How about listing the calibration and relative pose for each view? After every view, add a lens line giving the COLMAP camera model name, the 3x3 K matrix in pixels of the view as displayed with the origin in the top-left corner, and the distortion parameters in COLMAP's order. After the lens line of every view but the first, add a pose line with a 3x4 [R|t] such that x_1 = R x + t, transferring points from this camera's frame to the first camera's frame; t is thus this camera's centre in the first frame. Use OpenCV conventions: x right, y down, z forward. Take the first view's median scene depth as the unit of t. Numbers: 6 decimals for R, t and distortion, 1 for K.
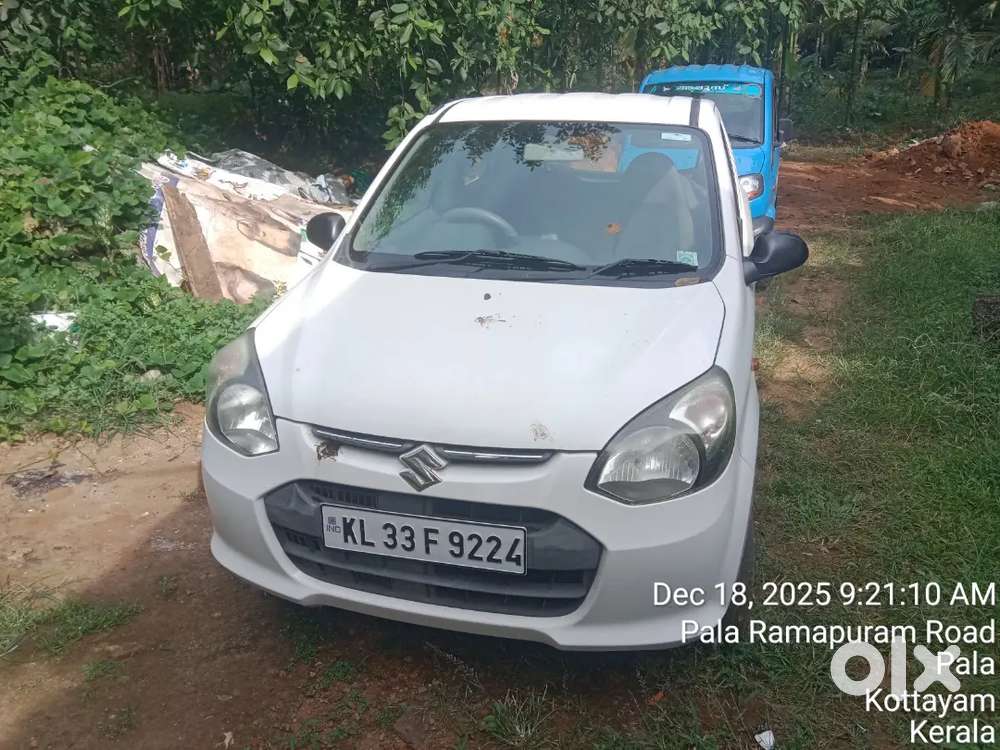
lens RADIAL K [[809.3, 0, 496.6], [0, 809.3, 374.1], [0, 0, 1]] dist [-0.004141, -0.007209]
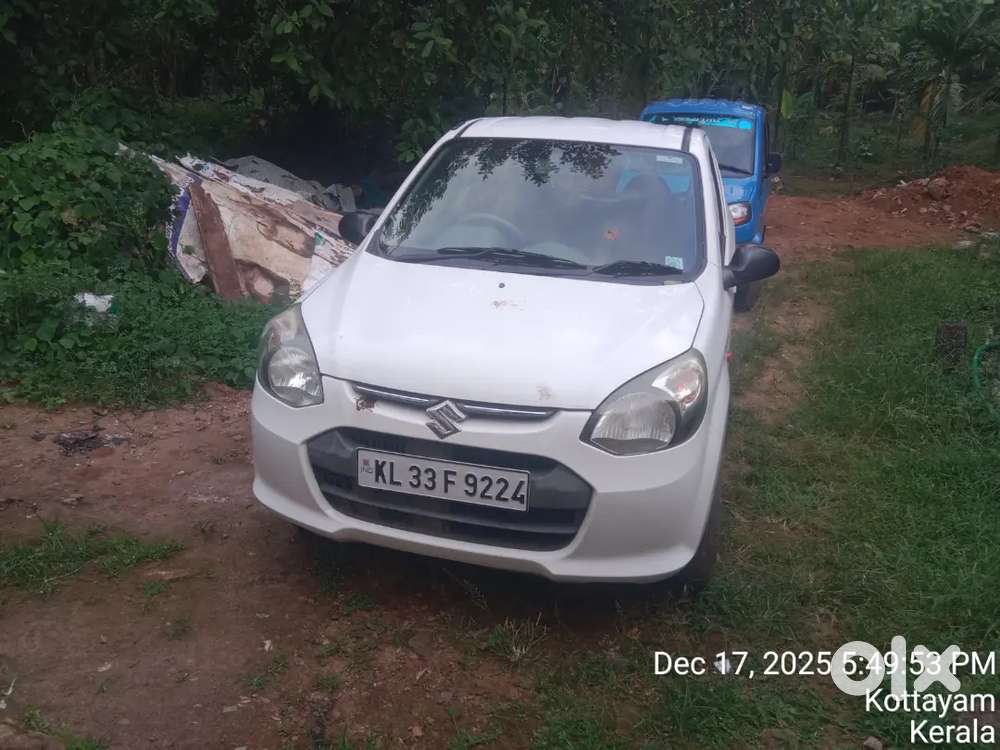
lens RADIAL K [[806.5, 0, 500.0], [0, 806.5, 375.0], [0, 0, 1]] dist [-0.003042, -0.007128]
pose [[0.998831, 0.045579, 0.016073, -0.026918], [-0.045186, 0.998690, -0.024015, 0.060780], [-0.017147, 0.023260, 0.999582, -0.159186]]
